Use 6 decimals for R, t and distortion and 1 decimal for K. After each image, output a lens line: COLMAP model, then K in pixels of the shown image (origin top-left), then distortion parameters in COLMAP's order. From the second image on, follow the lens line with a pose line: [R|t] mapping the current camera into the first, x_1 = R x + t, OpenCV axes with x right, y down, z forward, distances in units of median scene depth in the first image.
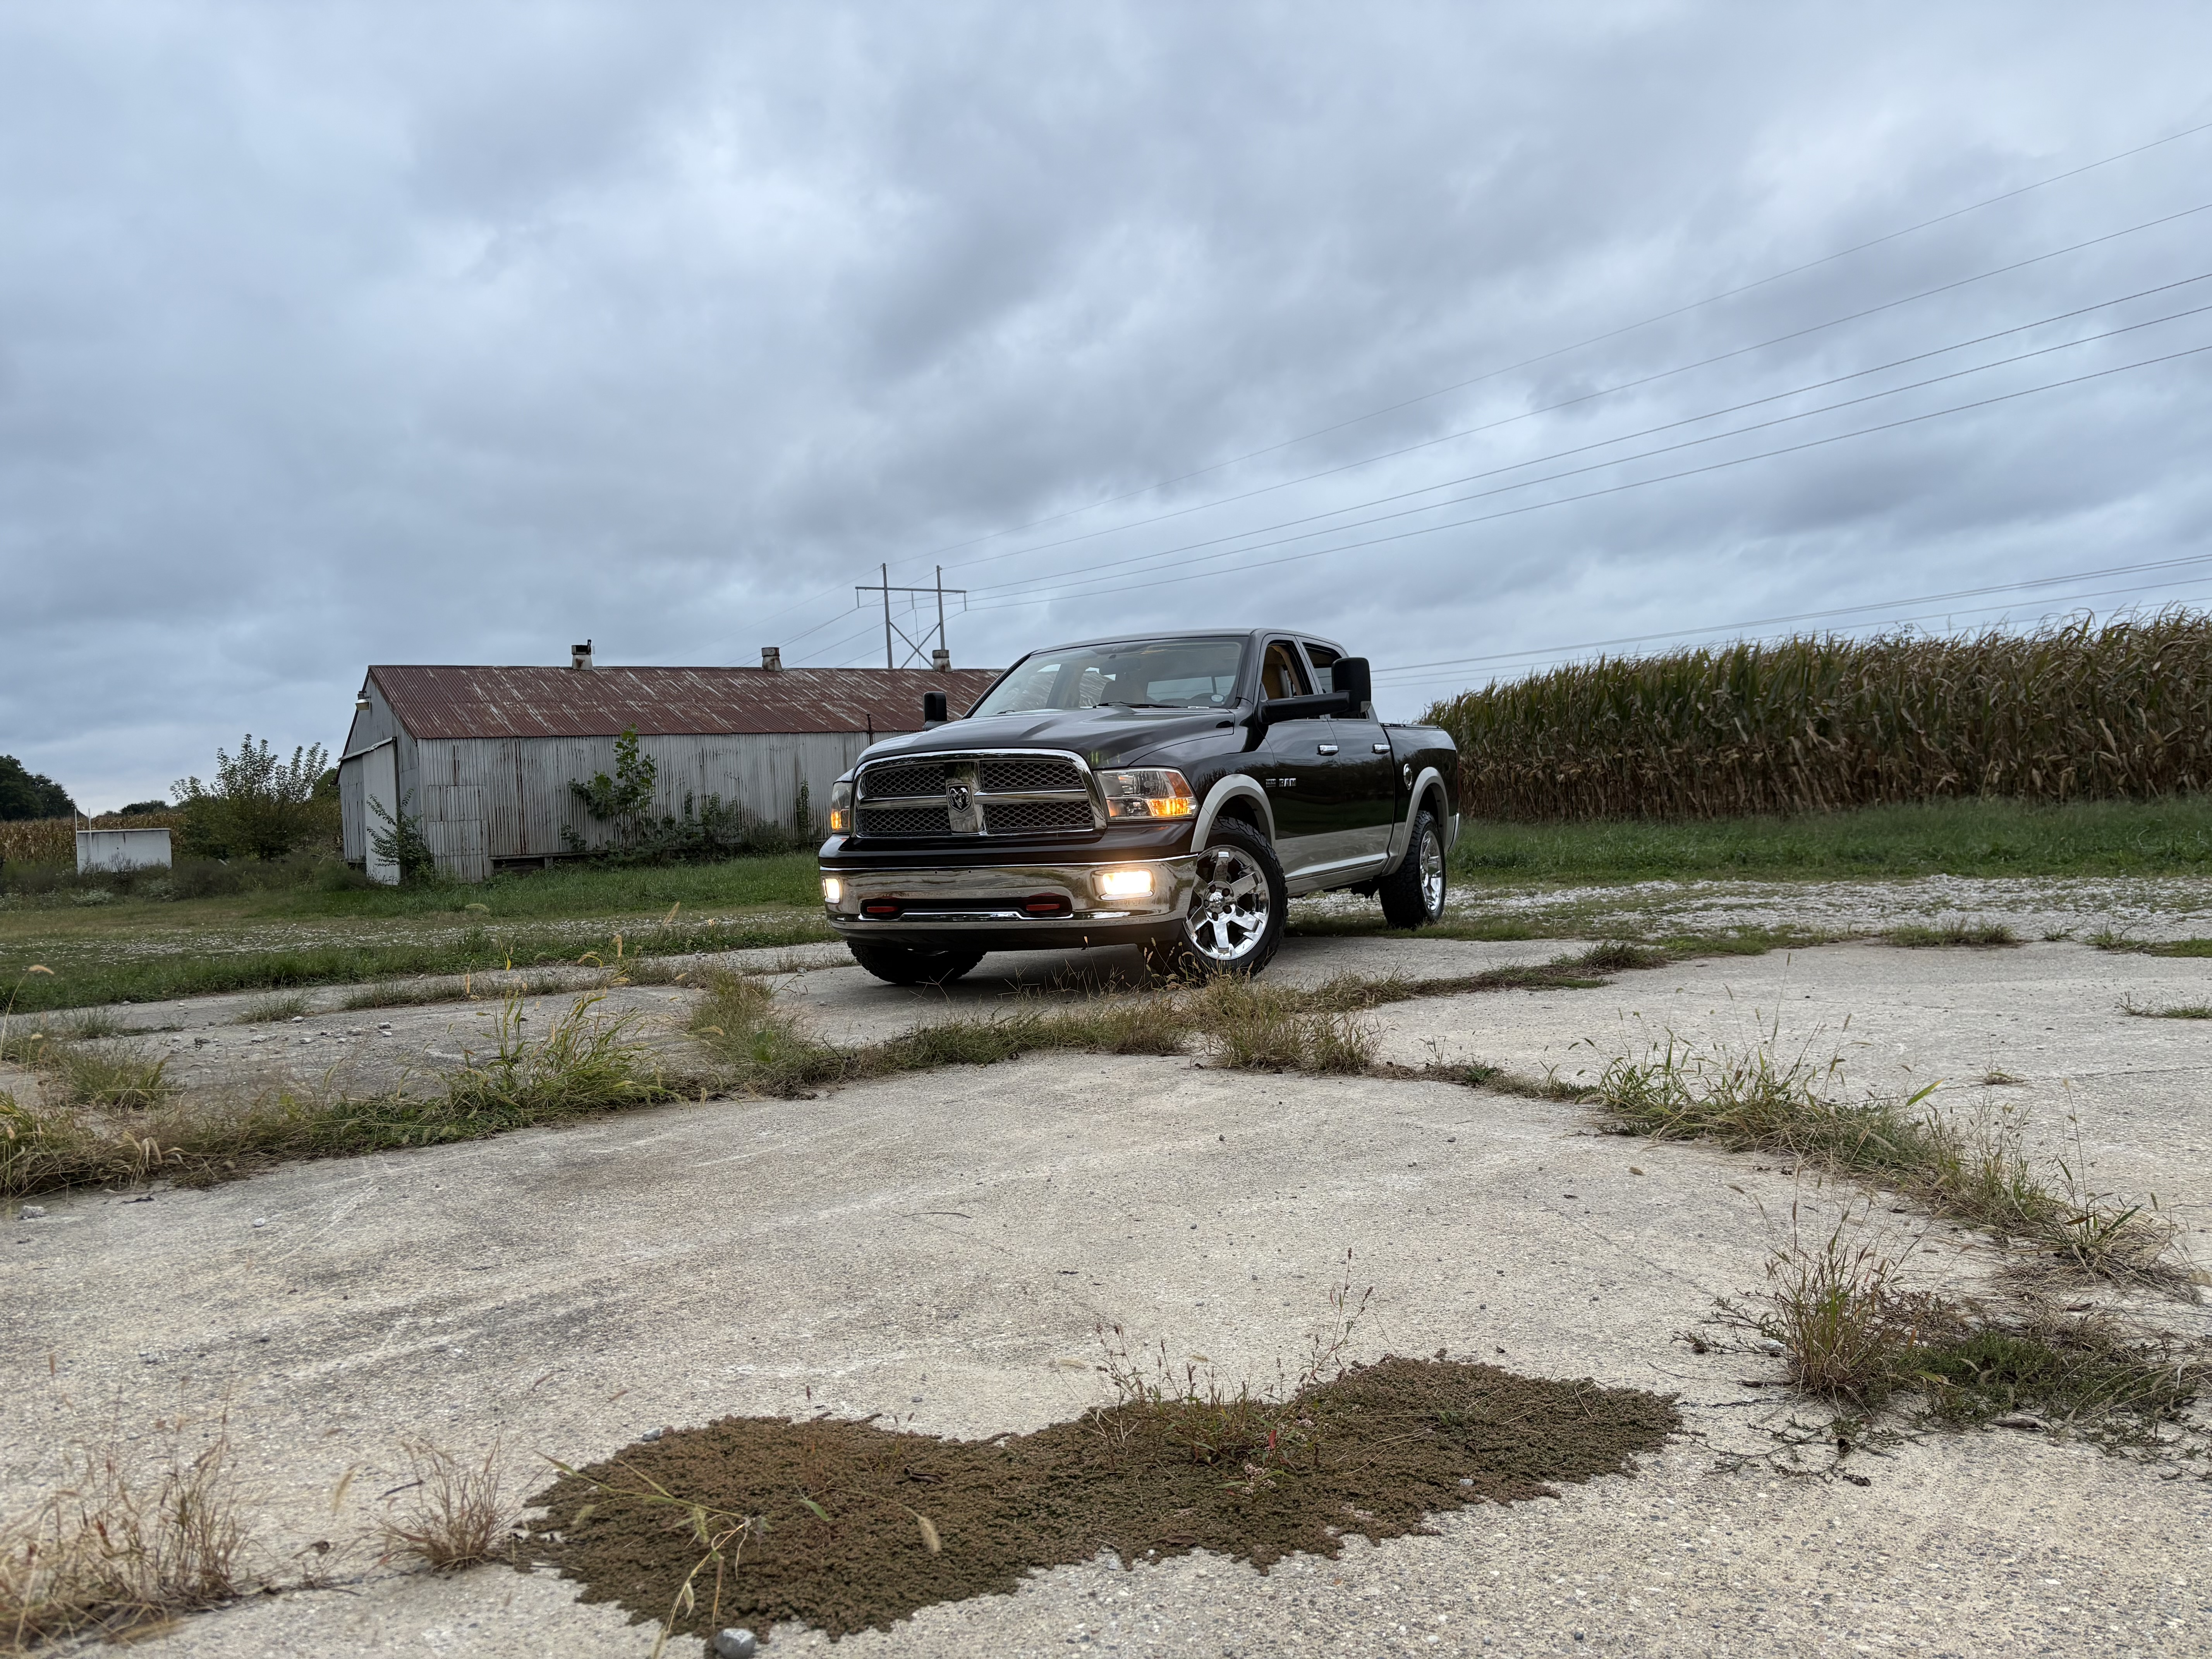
lens RADIAL K [[1659.1, 0, 1106.0], [0, 1659.1, 829.5], [0, 0, 1]] dist [-0.001492, -0.025955]
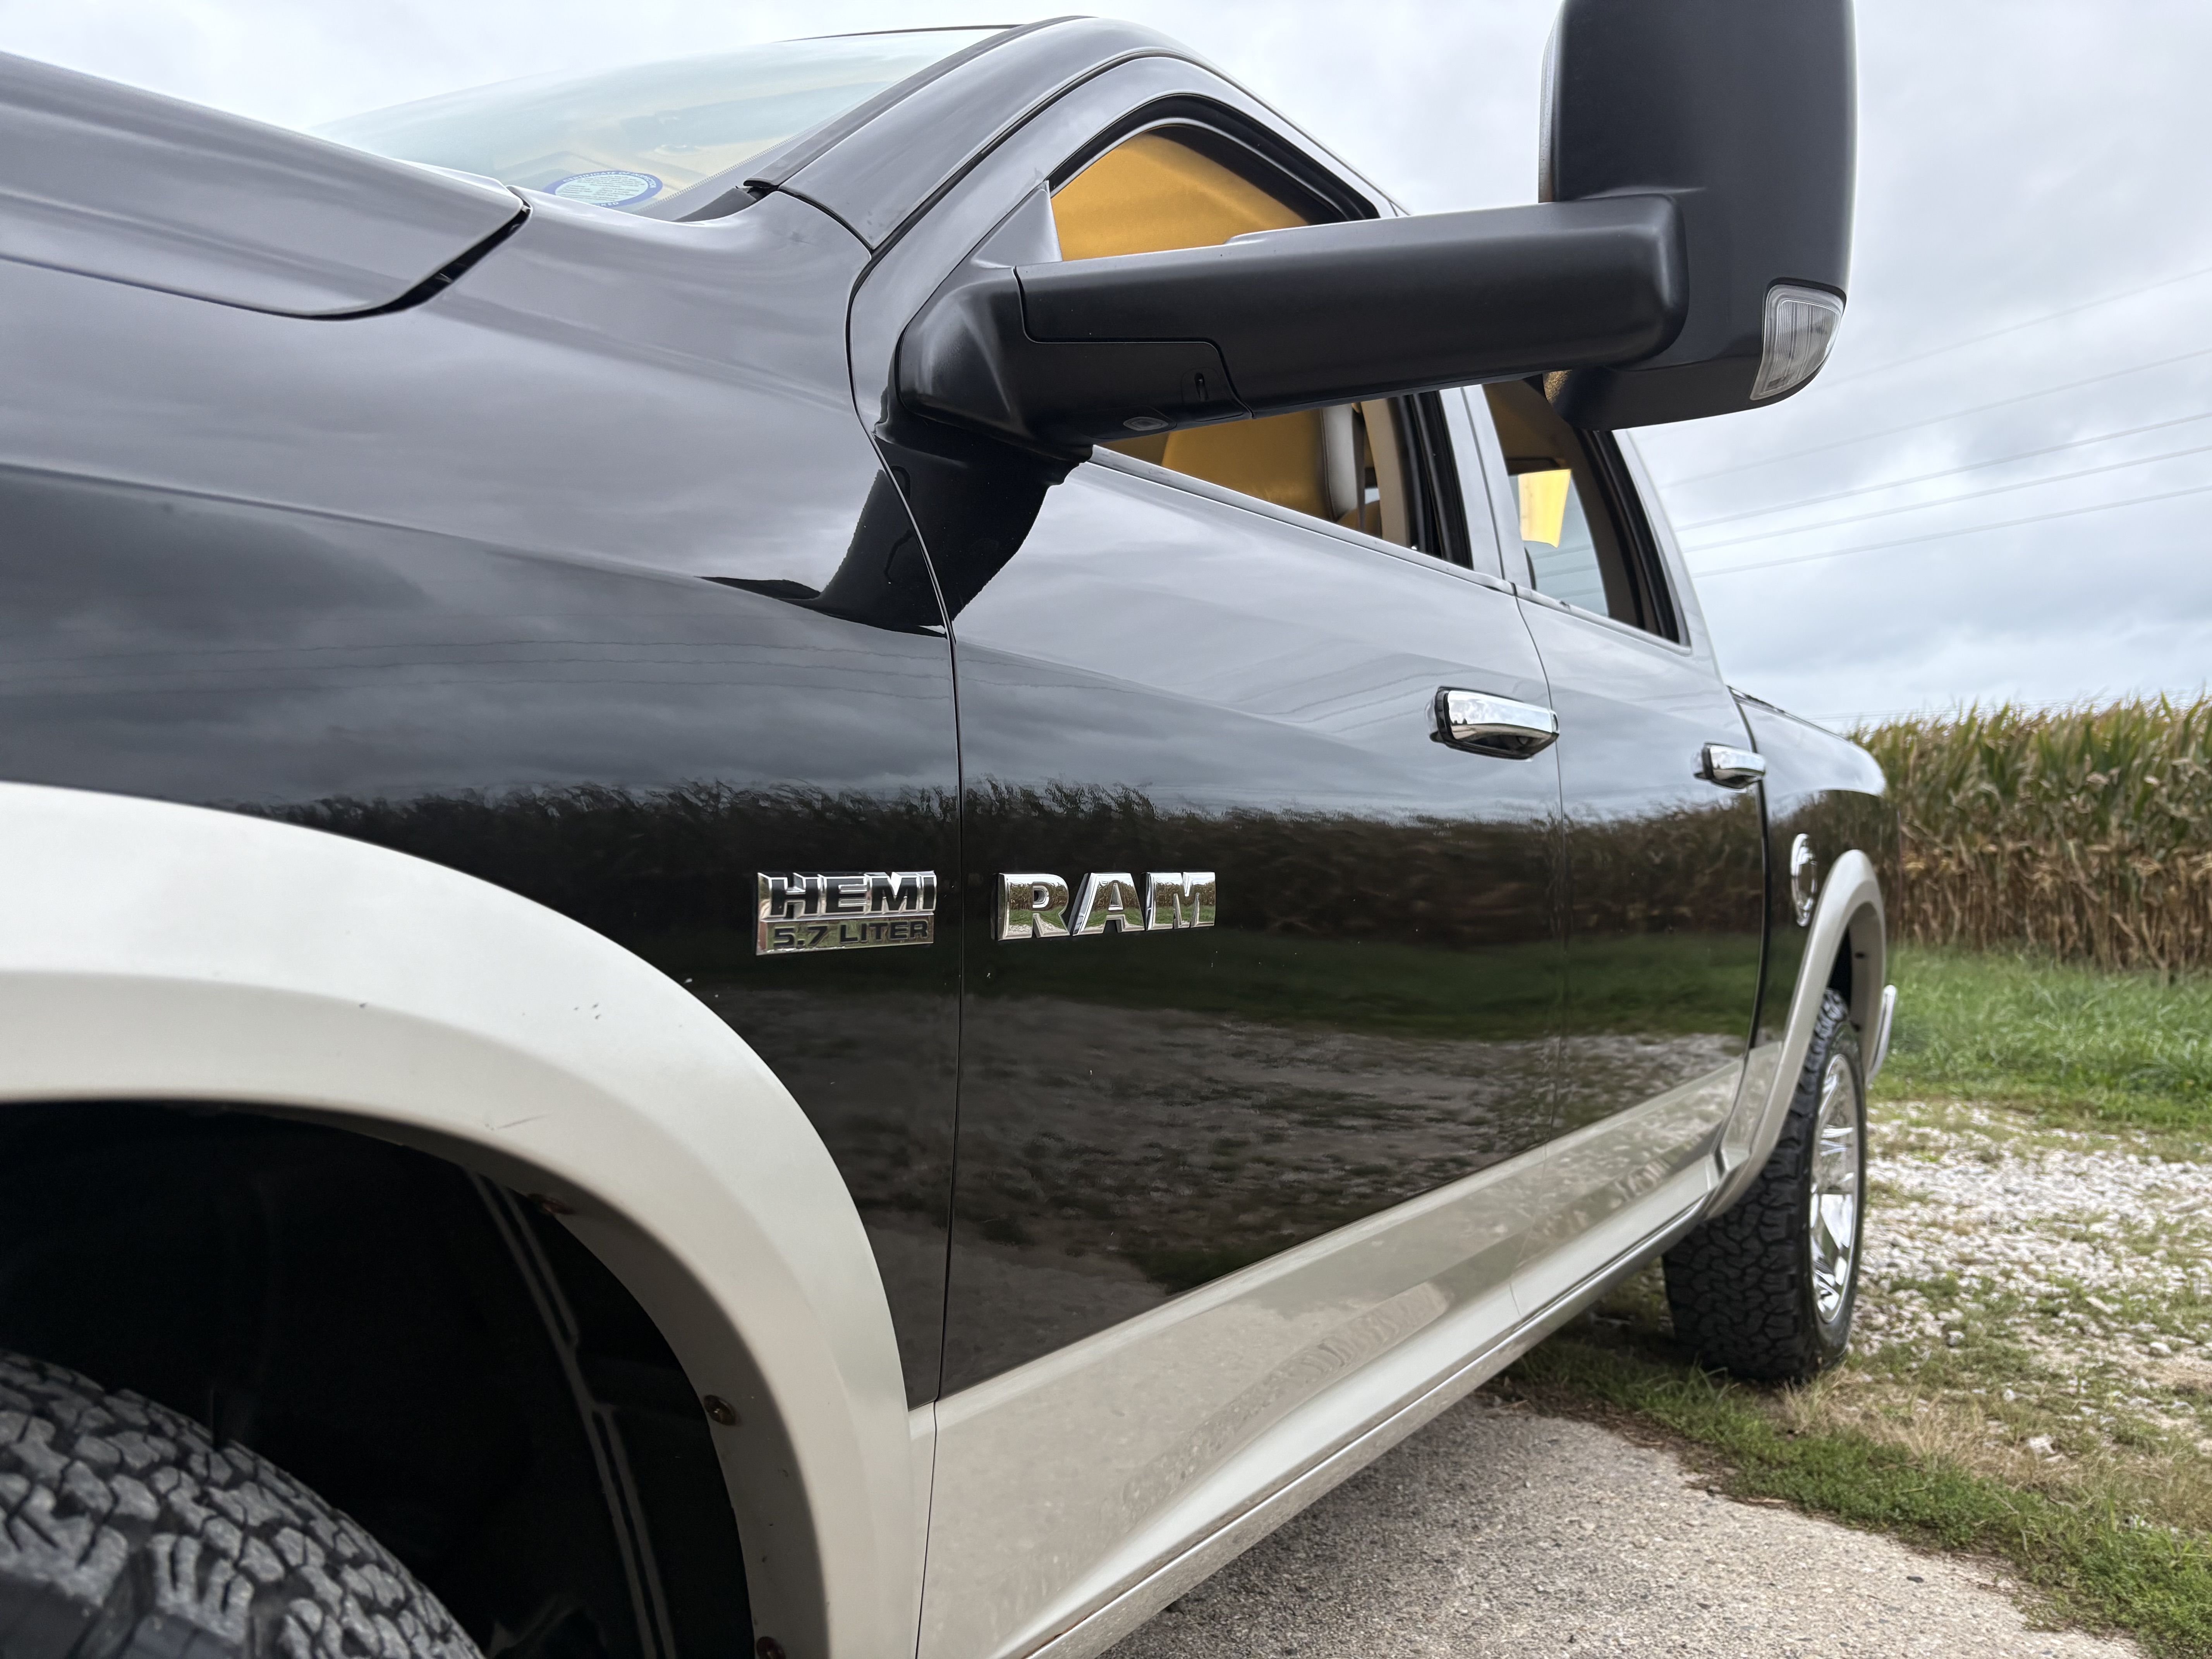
lens RADIAL K [[1659.1, 0, 1106.0], [0, 1659.1, 829.5], [0, 0, 1]] dist [-0.001492, -0.025955]
pose [[0.988709, 0.078532, -0.127621, 0.045783], [-0.081601, 0.996484, -0.018990, -0.011626], [0.125681, 0.029189, 0.991641, 0.321941]]
